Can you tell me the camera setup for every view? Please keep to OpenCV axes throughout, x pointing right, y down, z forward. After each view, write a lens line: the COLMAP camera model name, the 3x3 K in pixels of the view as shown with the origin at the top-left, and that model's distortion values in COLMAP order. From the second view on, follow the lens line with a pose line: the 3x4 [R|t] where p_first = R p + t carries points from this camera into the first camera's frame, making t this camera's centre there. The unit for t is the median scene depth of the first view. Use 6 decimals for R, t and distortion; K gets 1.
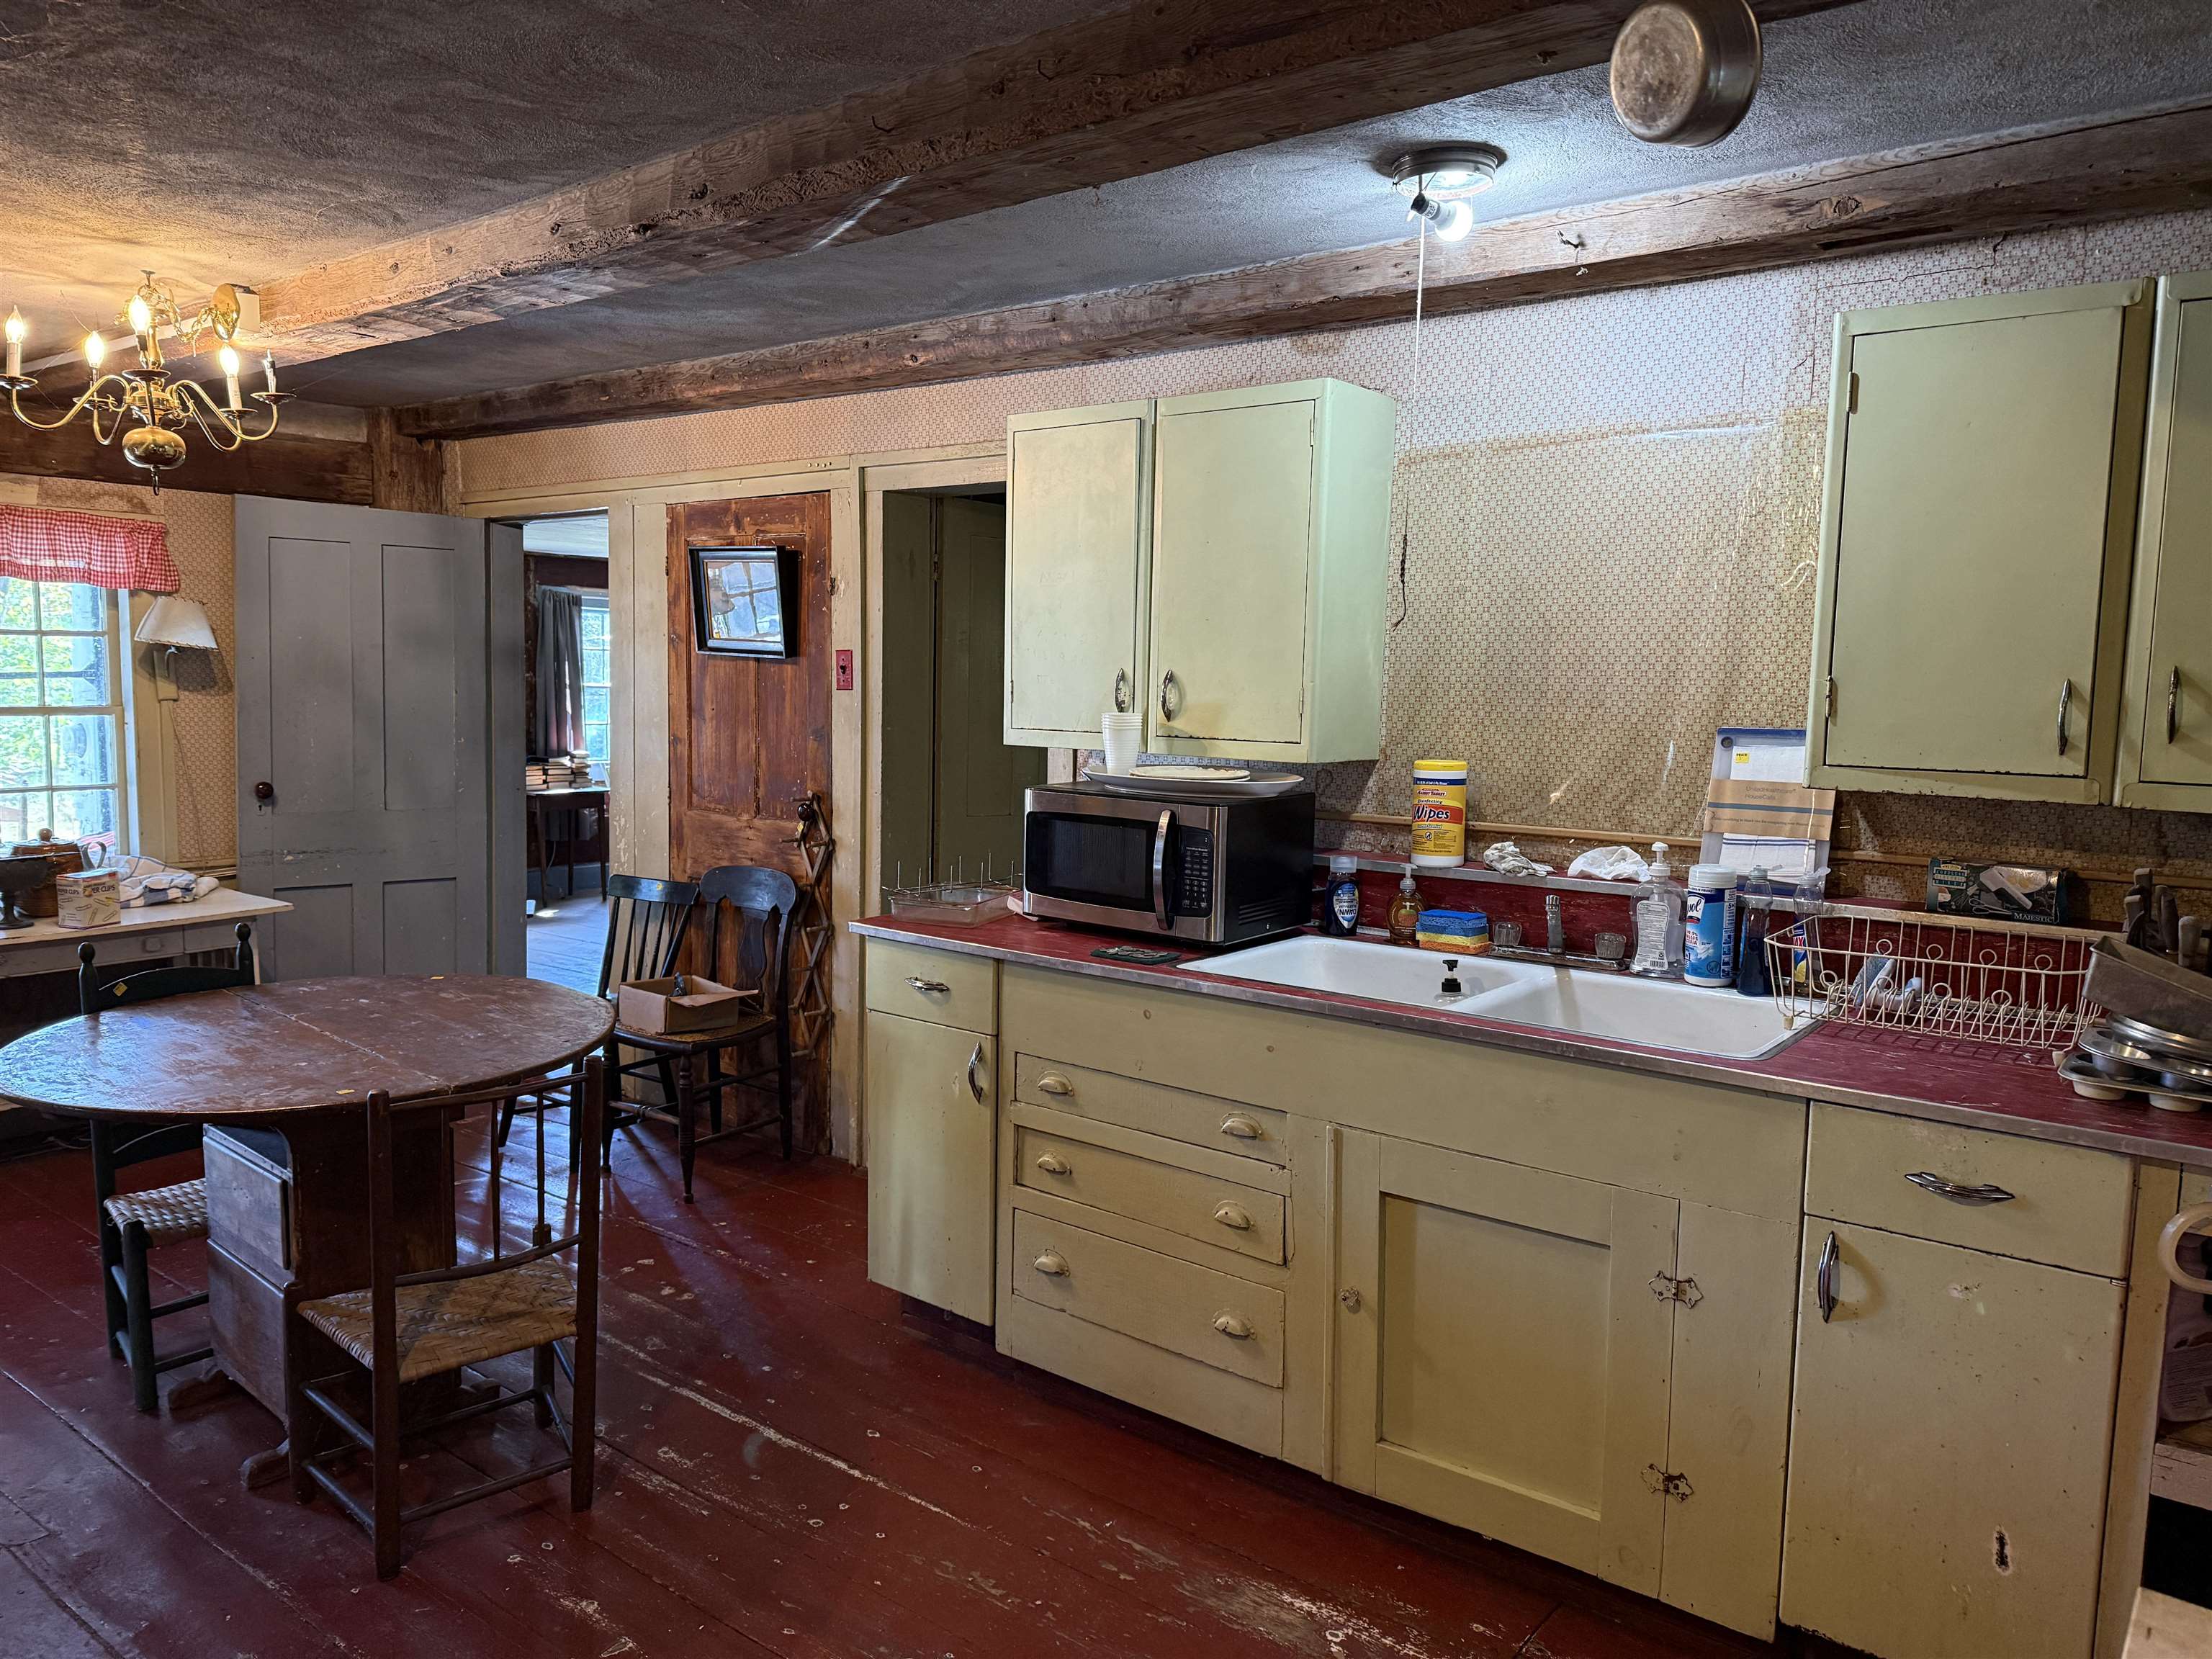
lens RADIAL K [[1557.0, 0, 1115.0], [0, 1557.0, 832.9], [0, 0, 1]] dist [0.121536, -0.181674]
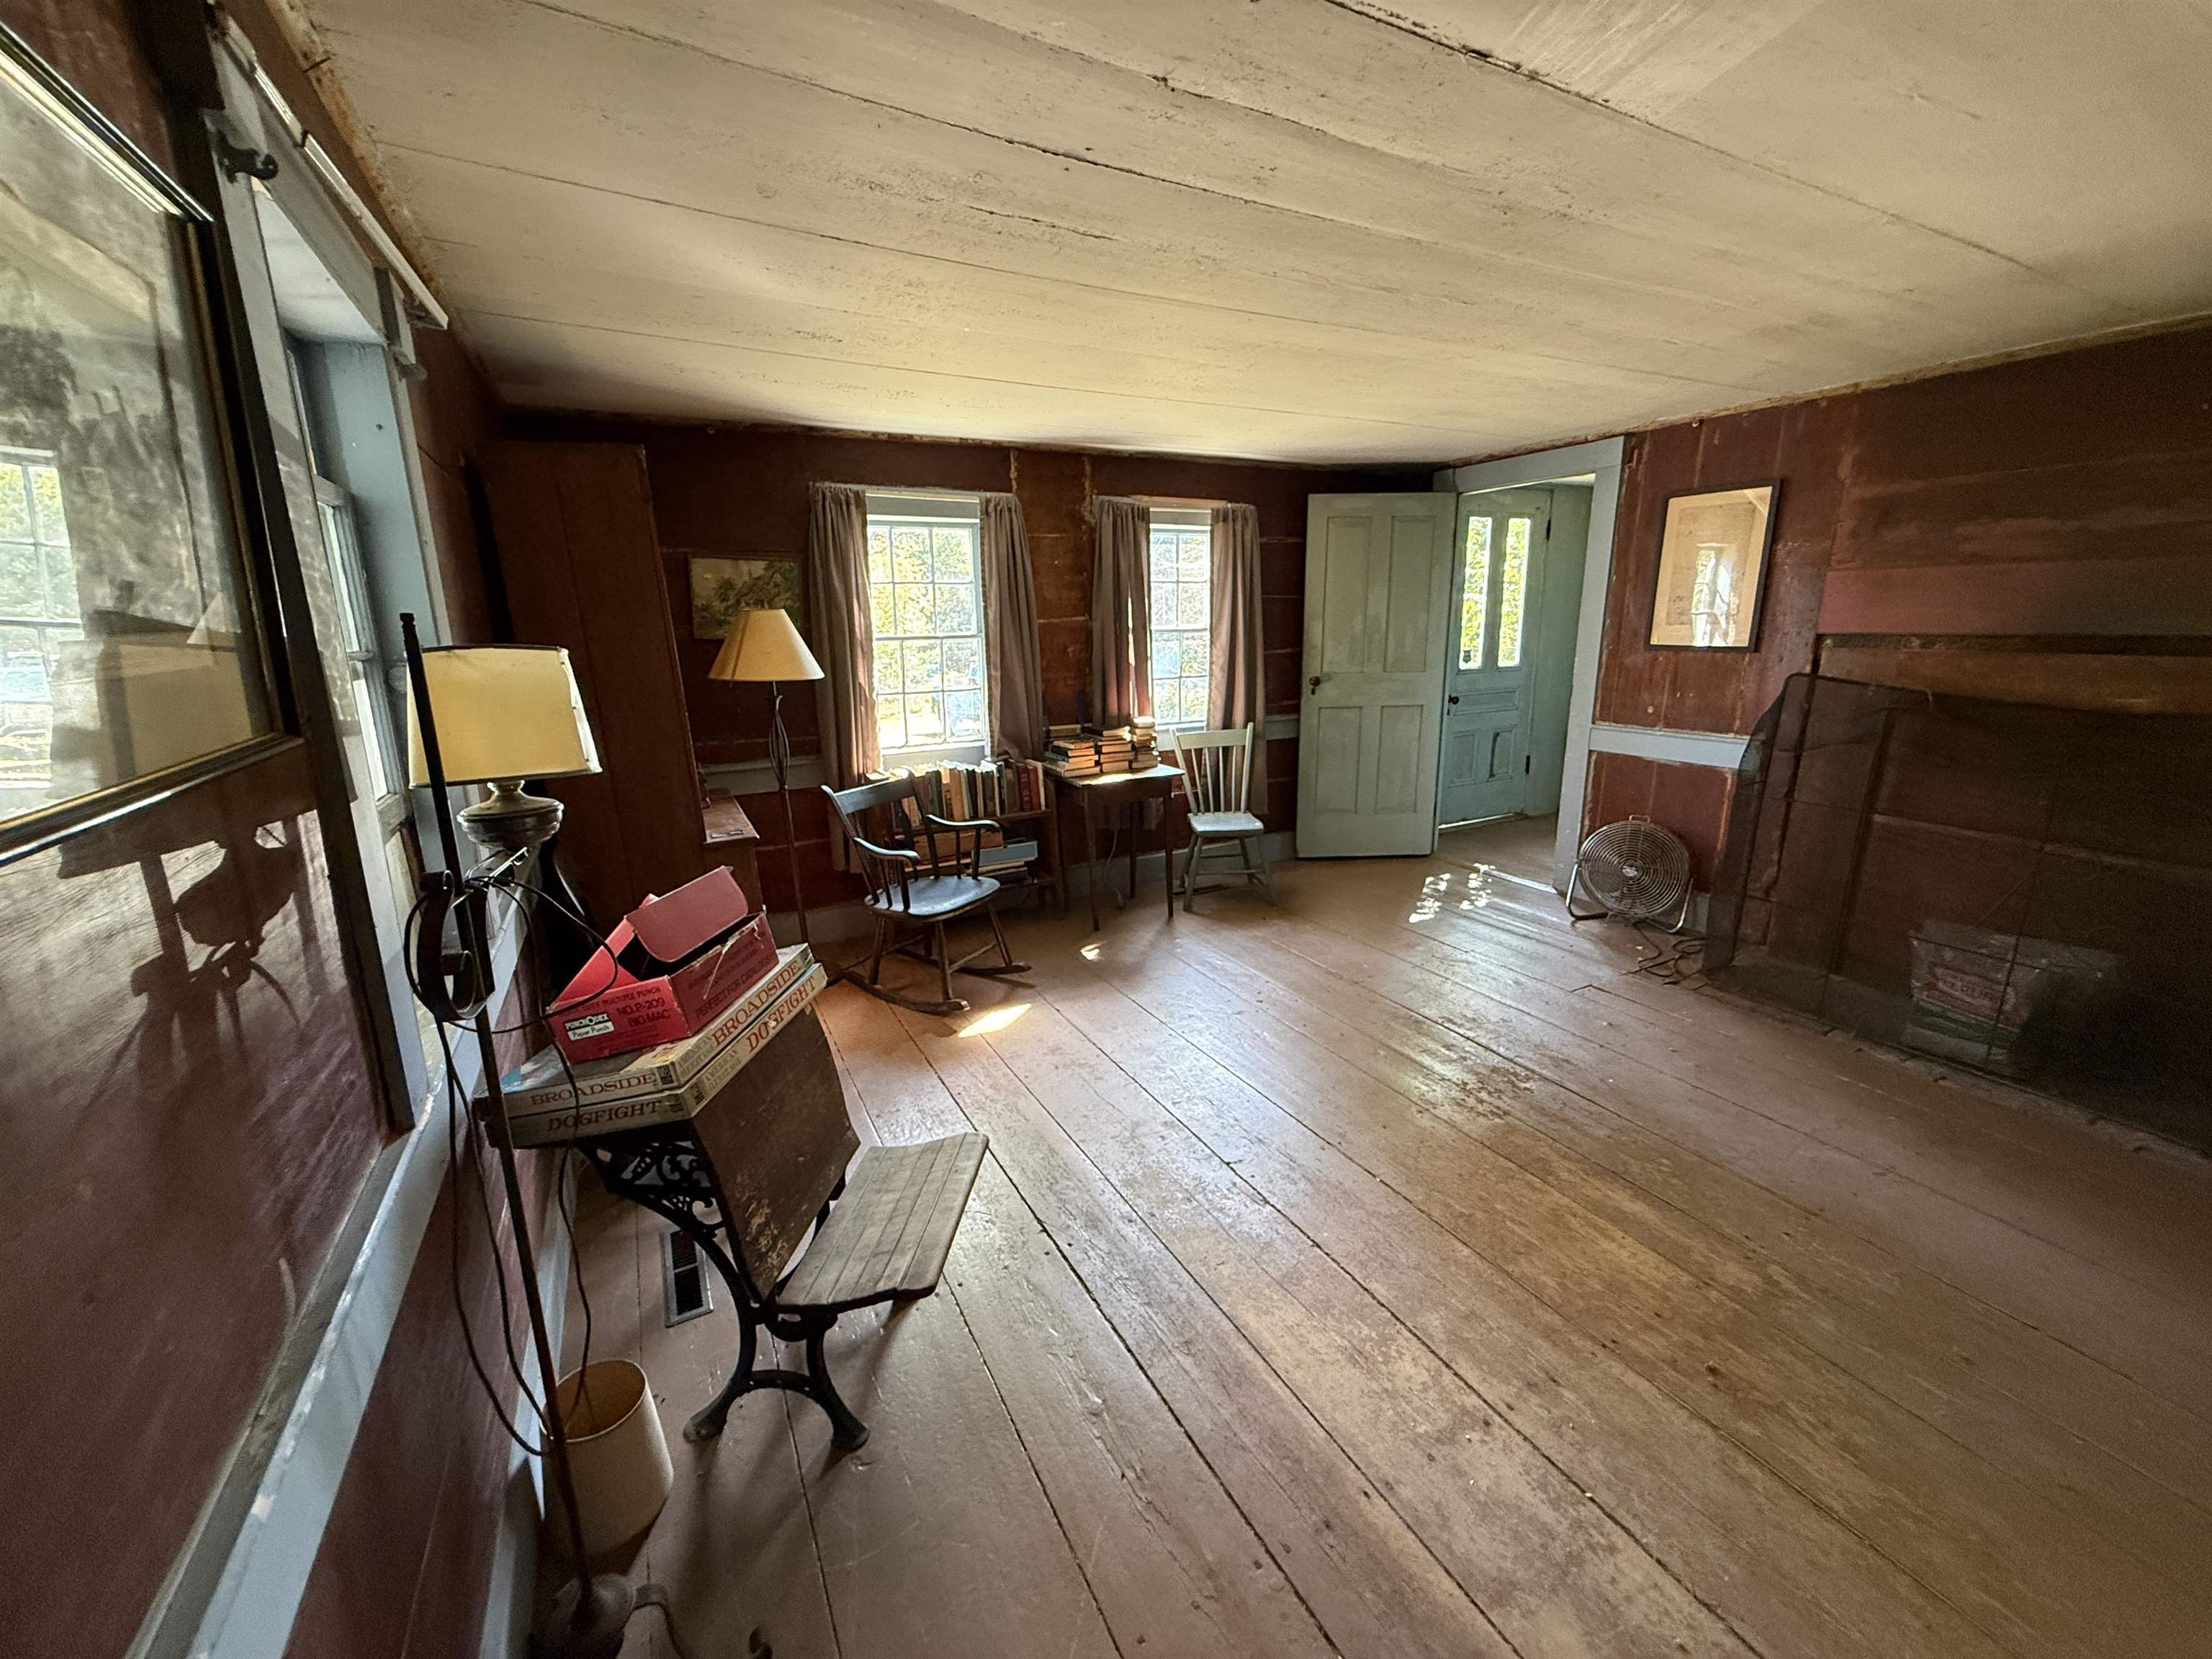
lens RADIAL K [[884.8, 0, 1103.3], [0, 884.8, 826.0], [0, 0, 1]] dist [0.001050, -0.000388]
pose [[0.911841, 0.057731, -0.406465, -0.499460], [-0.004307, 0.991354, 0.131143, -0.155115], [0.410522, -0.117831, 0.904206, 1.655268]]
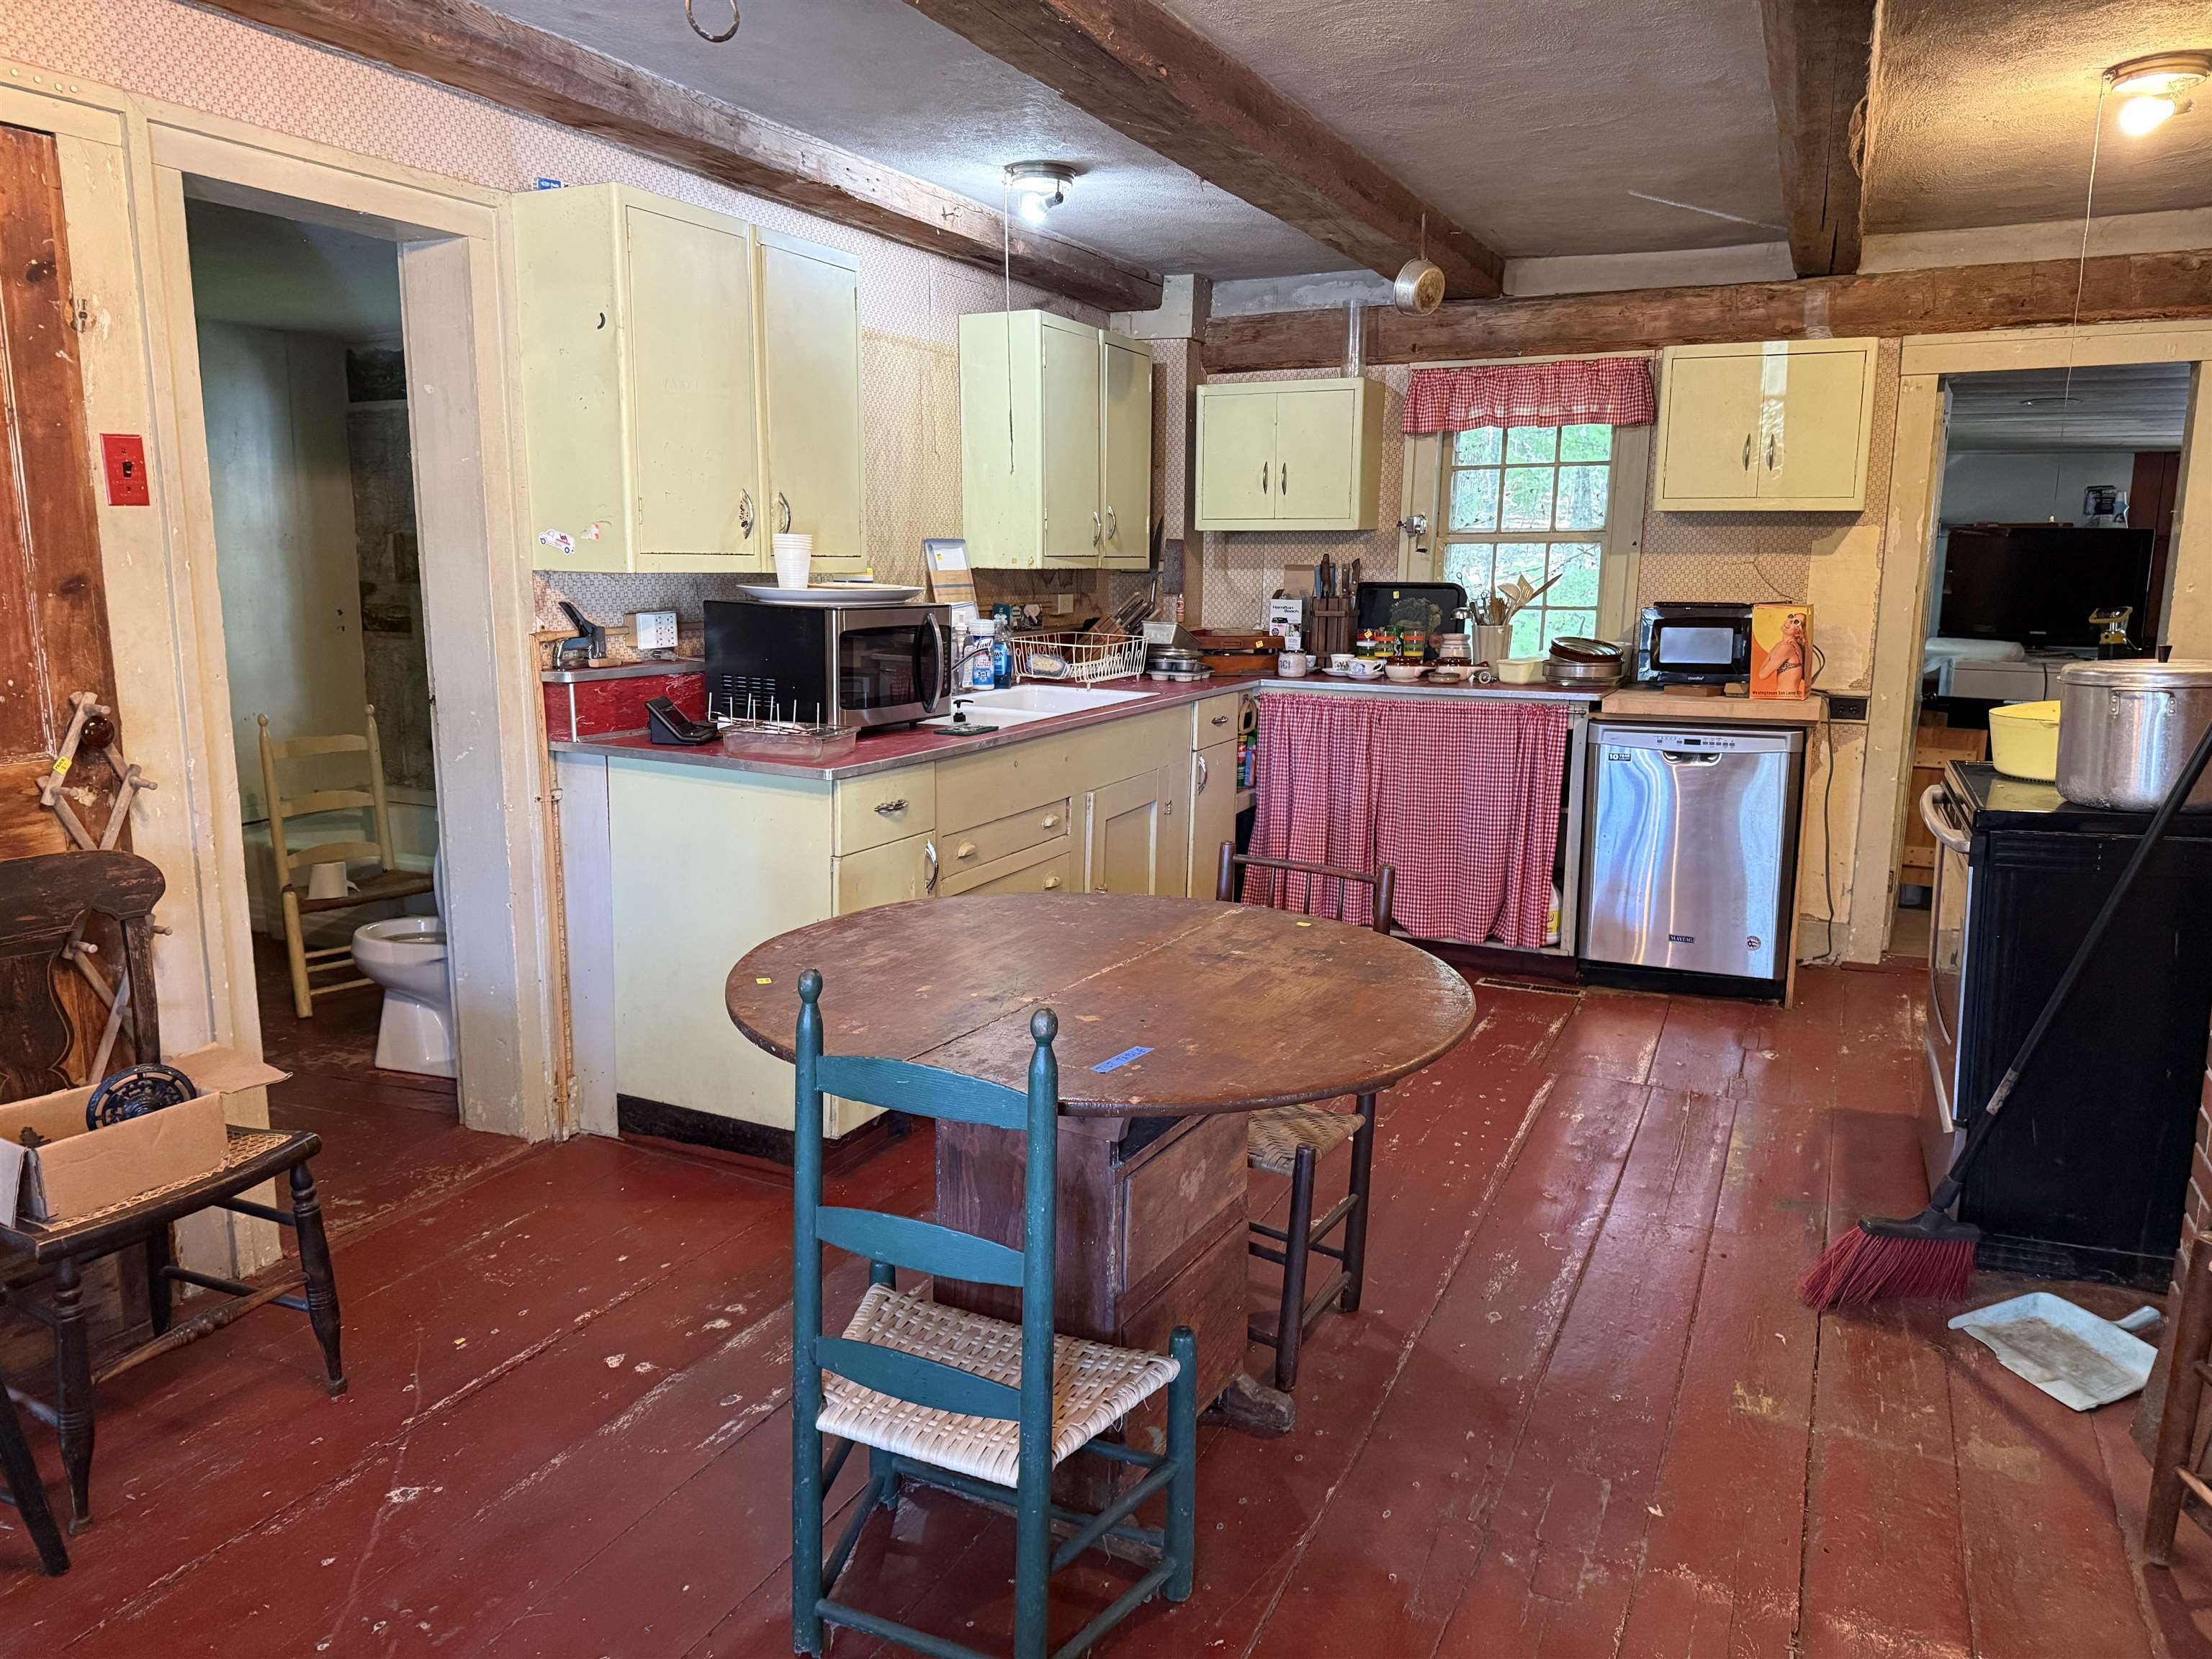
lens RADIAL K [[1549.0, 0, 1109.2], [0, 1549.0, 817.7], [0, 0, 1]] dist [0.079526, -0.115014]
pose [[-0.223992, -0.186139, 0.956650, -1.040056], [0.083248, 0.974350, 0.209074, -0.088612], [-0.971029, 0.126470, -0.202751, 0.986747]]
